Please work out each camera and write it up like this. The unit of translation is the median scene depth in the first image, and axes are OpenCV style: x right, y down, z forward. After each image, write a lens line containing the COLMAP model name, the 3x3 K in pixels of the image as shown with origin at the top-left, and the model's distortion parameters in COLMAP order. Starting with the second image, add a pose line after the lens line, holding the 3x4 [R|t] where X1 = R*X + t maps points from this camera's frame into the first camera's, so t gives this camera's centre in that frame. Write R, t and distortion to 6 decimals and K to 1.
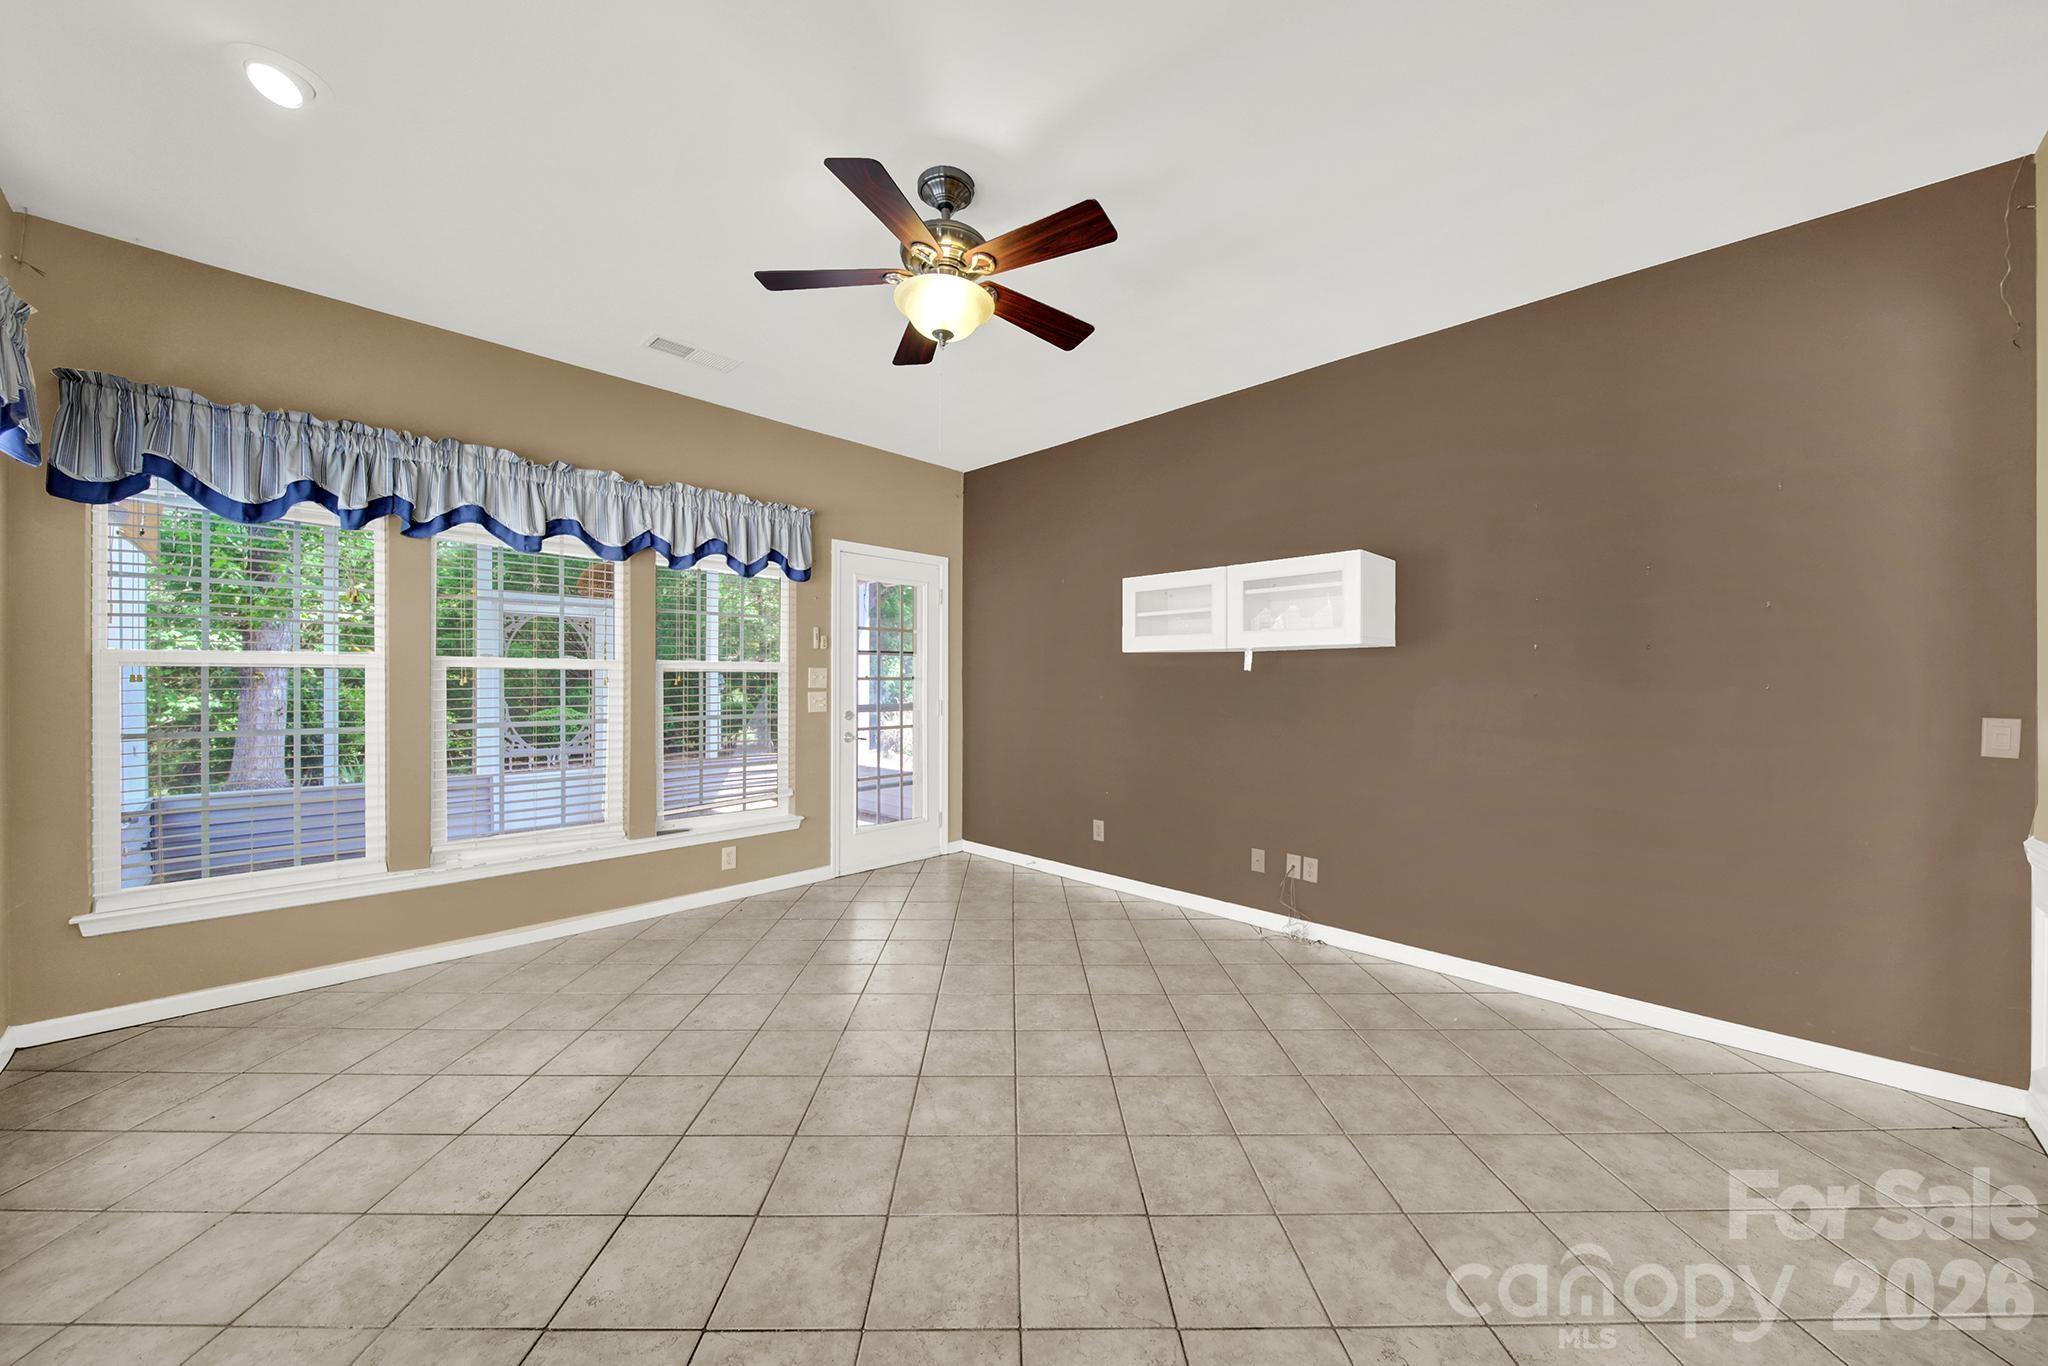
lens RADIAL K [[735.3, 0, 1026.2], [0, 735.3, 682.4], [0, 0, 1]] dist [-0.000287, -0.001990]
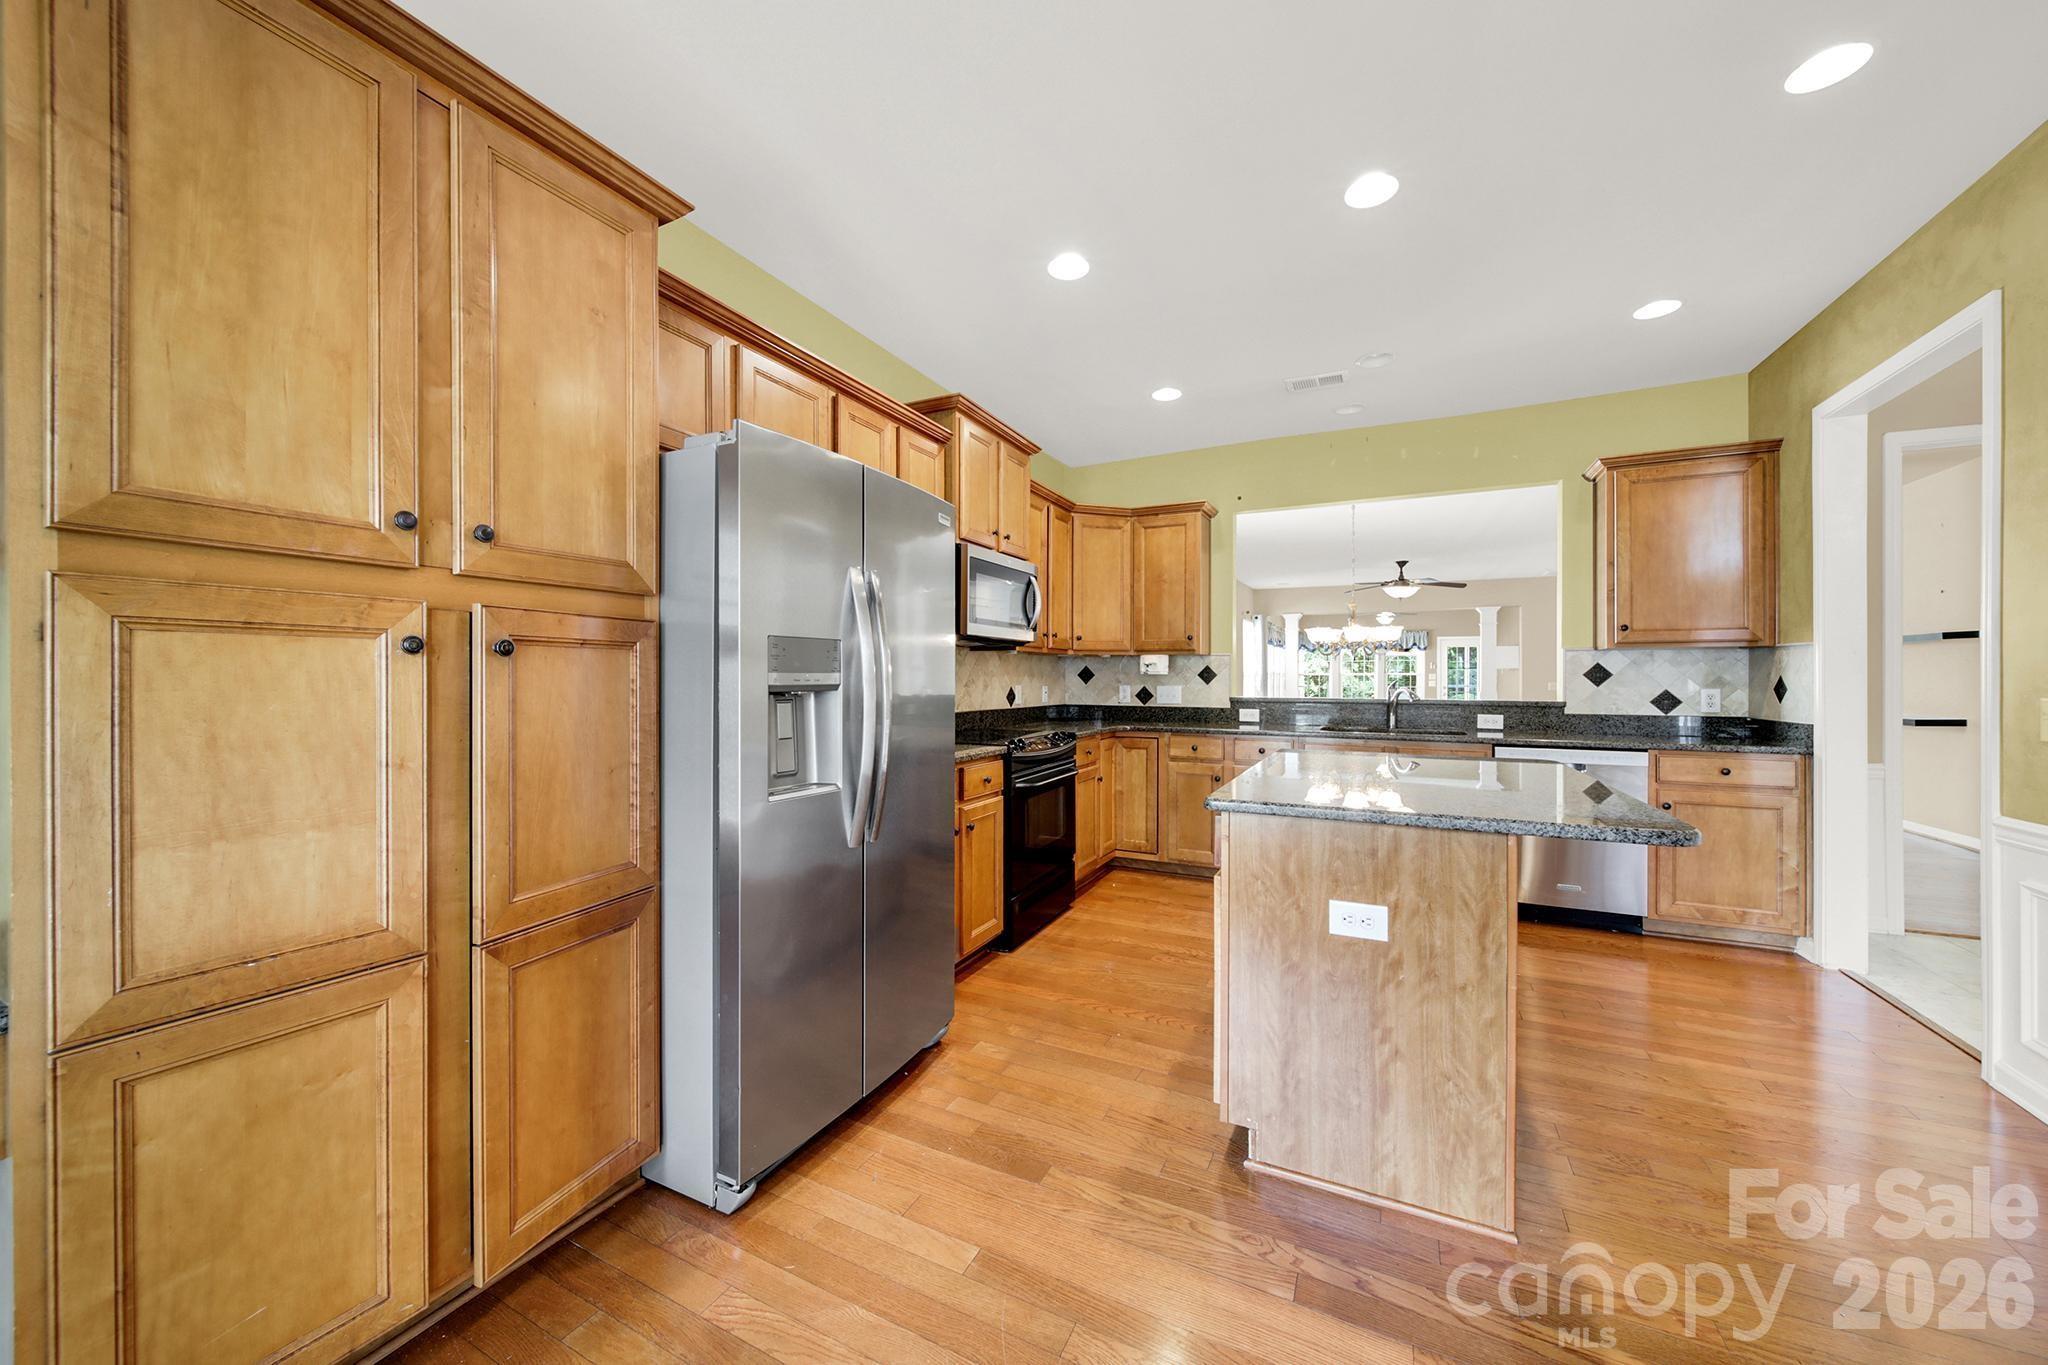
lens RADIAL K [[735.3, 0, 1018.1], [0, 735.3, 681.0], [0, 0, 1]] dist [-0.000287, -0.001990]
pose [[0.307554, -0.001071, -0.951530, 3.024887], [-0.001236, 0.999998, -0.001525, 0.026199], [0.951530, 0.001645, 0.307553, -2.427535]]
